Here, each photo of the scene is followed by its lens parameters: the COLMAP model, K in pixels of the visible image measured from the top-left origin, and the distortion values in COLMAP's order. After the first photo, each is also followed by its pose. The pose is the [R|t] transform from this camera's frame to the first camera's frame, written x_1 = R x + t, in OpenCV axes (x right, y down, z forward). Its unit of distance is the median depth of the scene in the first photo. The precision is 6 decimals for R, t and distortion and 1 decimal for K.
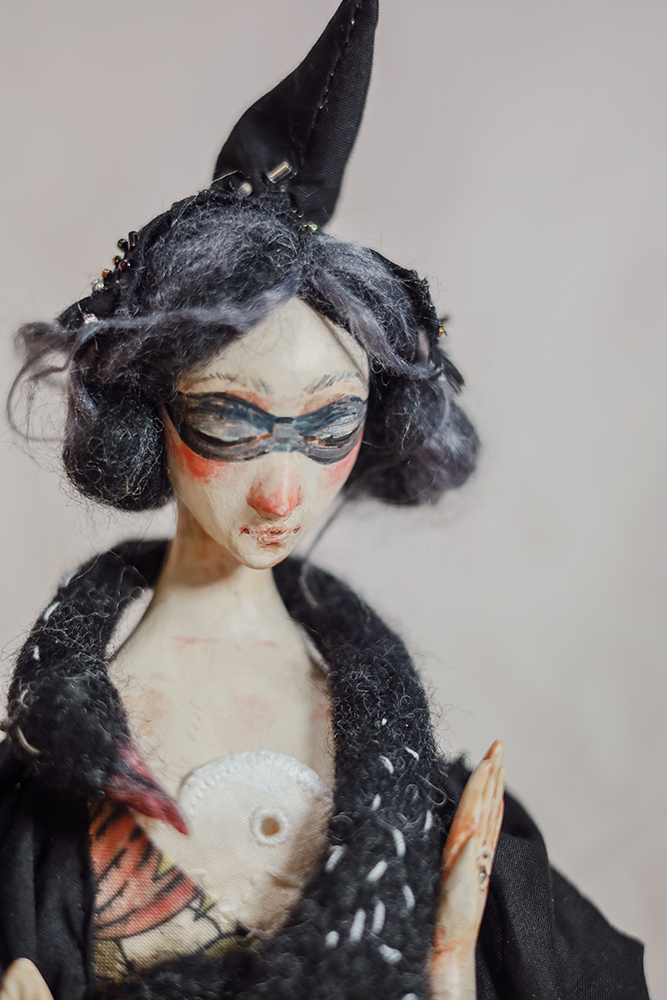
lens RADIAL K [[1775.2, 0, 333.5], [0, 1775.2, 500.0], [0, 0, 1]] dist [-0.060855, -0.835764]
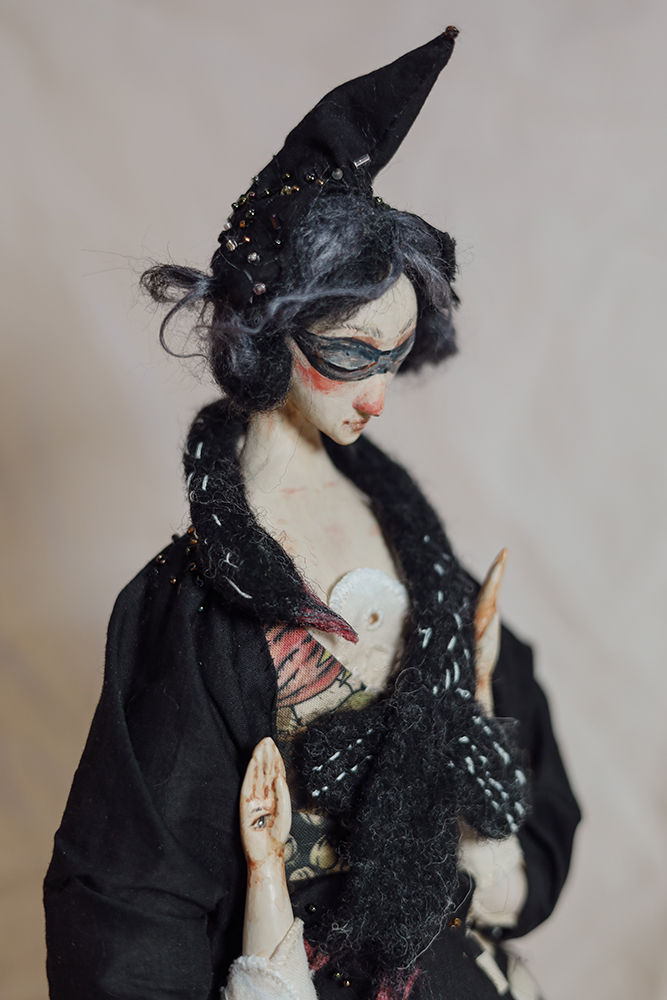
lens RADIAL K [[1674.2, 0, 333.5], [0, 1674.2, 500.0], [0, 0, 1]] dist [-0.084087, -0.293553]
pose [[0.906837, -0.095651, 0.410485, -0.647111], [-0.036520, 0.952414, 0.302610, -0.346824], [-0.419897, -0.289409, 0.860191, -0.197086]]
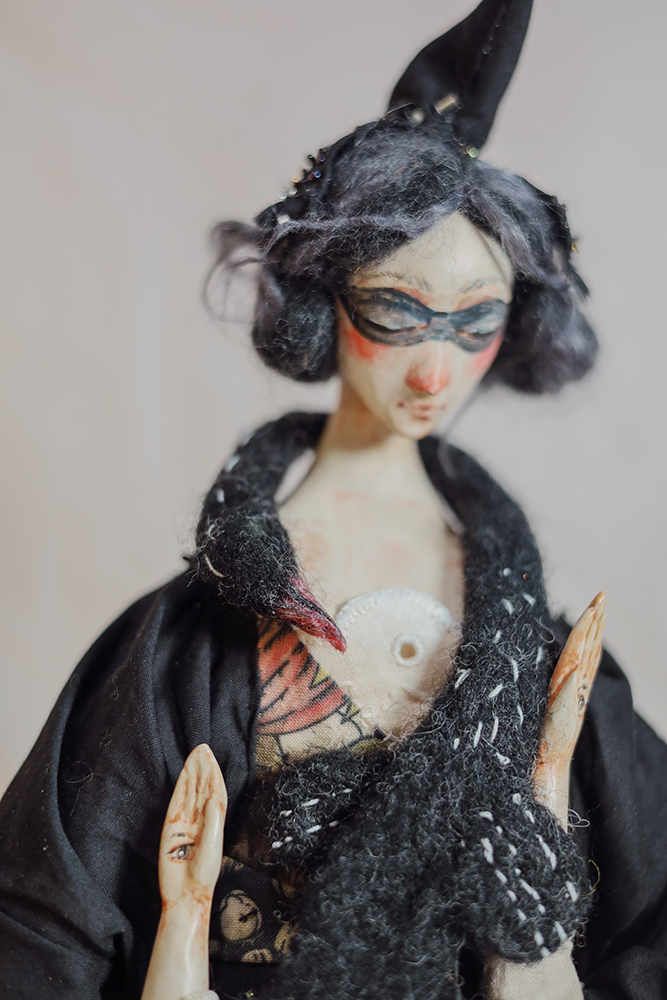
lens RADIAL K [[1674.2, 0, 333.5], [0, 1674.2, 500.0], [0, 0, 1]] dist [-0.084087, -0.293553]
pose [[0.997071, 0.064809, -0.040612, -0.046346], [-0.062578, 0.996579, 0.053991, 0.023503], [0.043972, -0.051292, 0.997715, -0.133871]]
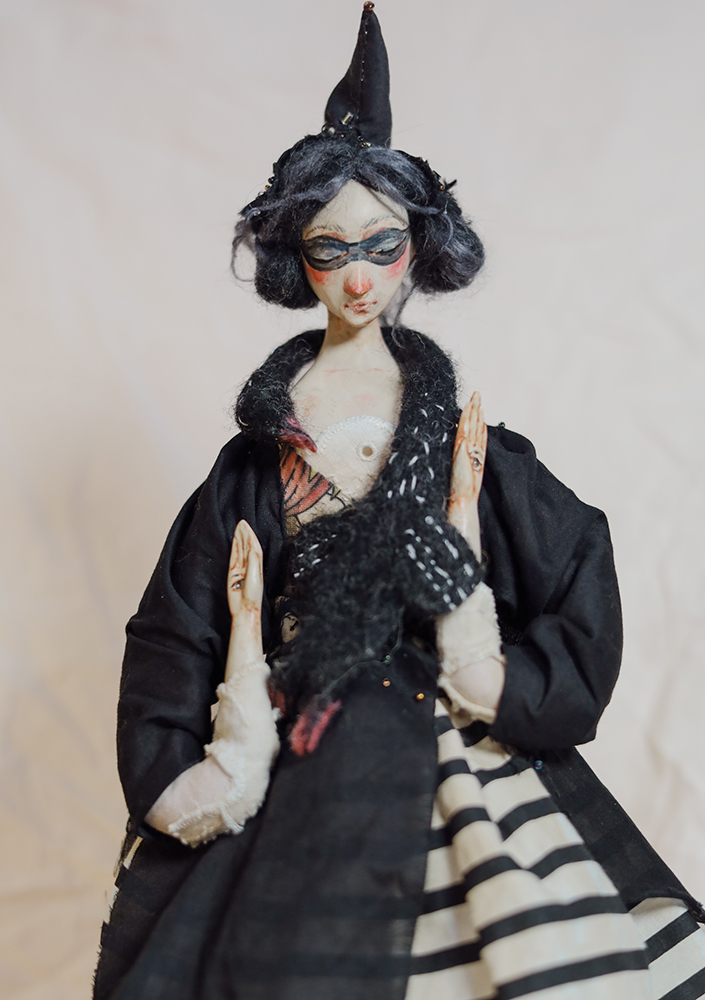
lens RADIAL K [[1676.0, 0, 348.9], [0, 1676.0, 515.3], [0, 0, 1]] dist [-0.026792, -0.035450]
pose [[0.945567, -0.114729, -0.304533, 0.495318], [0.118133, 0.992971, -0.007288, 0.264053], [0.303229, -0.029084, 0.952474, -0.759023]]
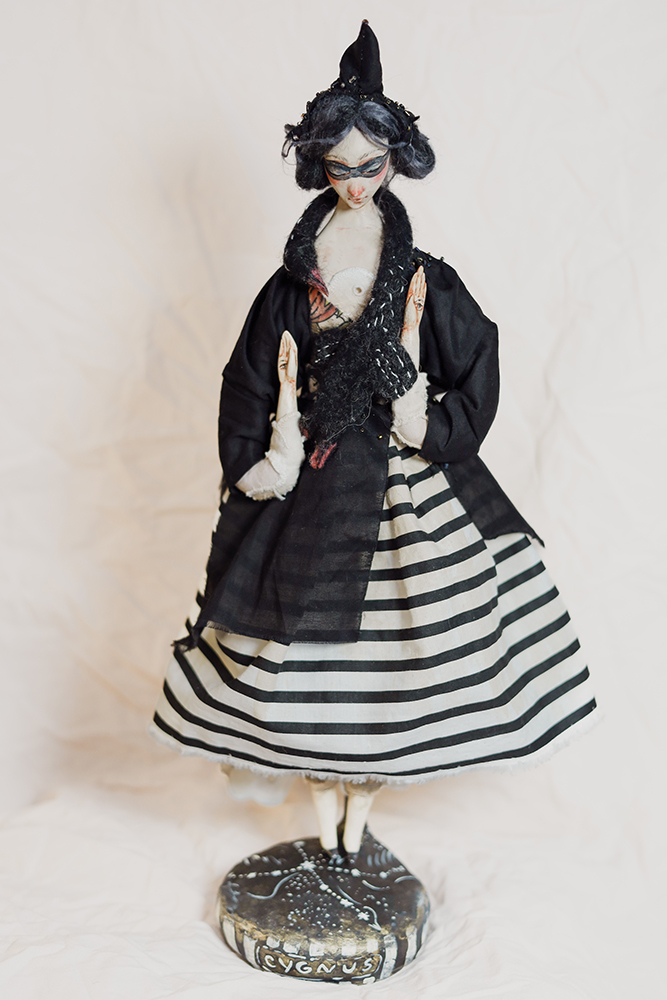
lens RADIAL K [[1542.0, 0, 333.5], [0, 1542.0, 500.0], [0, 0, 1]] dist [-0.015501, -0.101990]
pose [[0.922944, 0.071136, -0.378303, 1.052858], [0.105169, 0.898785, 0.425589, -0.706539], [0.370288, -0.432581, 0.822047, -1.593388]]
